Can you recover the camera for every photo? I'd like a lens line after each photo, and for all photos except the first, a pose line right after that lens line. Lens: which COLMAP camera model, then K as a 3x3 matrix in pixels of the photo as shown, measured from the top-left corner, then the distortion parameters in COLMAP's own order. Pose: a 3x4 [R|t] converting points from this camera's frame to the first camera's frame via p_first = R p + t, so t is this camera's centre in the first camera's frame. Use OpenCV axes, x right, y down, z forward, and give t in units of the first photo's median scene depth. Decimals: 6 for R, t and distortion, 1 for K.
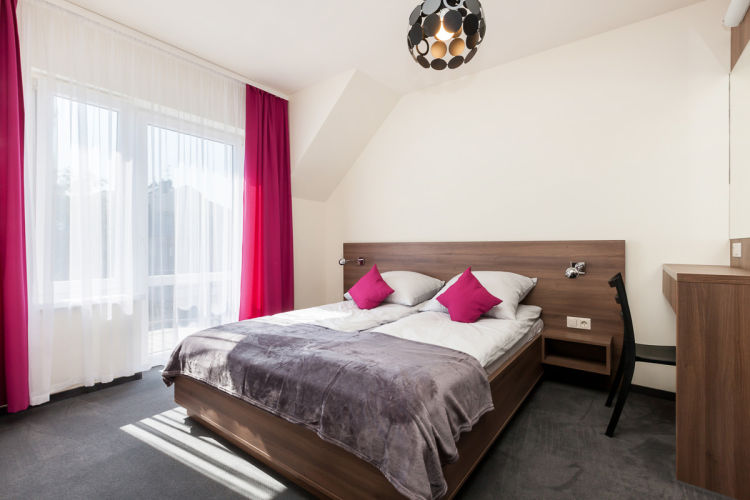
lens RADIAL K [[342.1, 0, 375.0], [0, 342.1, 250.0], [0, 0, 1]] dist [0.000005, -0.000007]
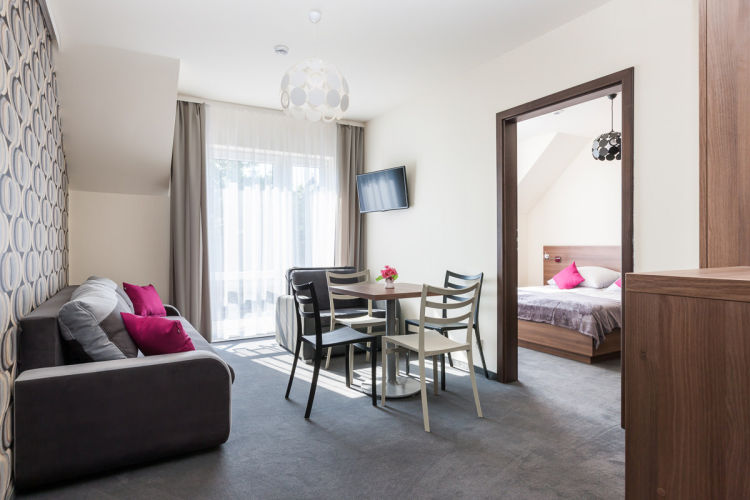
lens RADIAL K [[444.4, 0, 375.0], [0, 444.4, 250.0], [0, 0, 1]] dist [-0.000486, -0.000107]
pose [[0.923905, 0.007300, -0.382553, -0.056743], [-0.006166, 0.999972, 0.004191, -0.010448], [0.382573, -0.001513, 0.923924, -1.241450]]
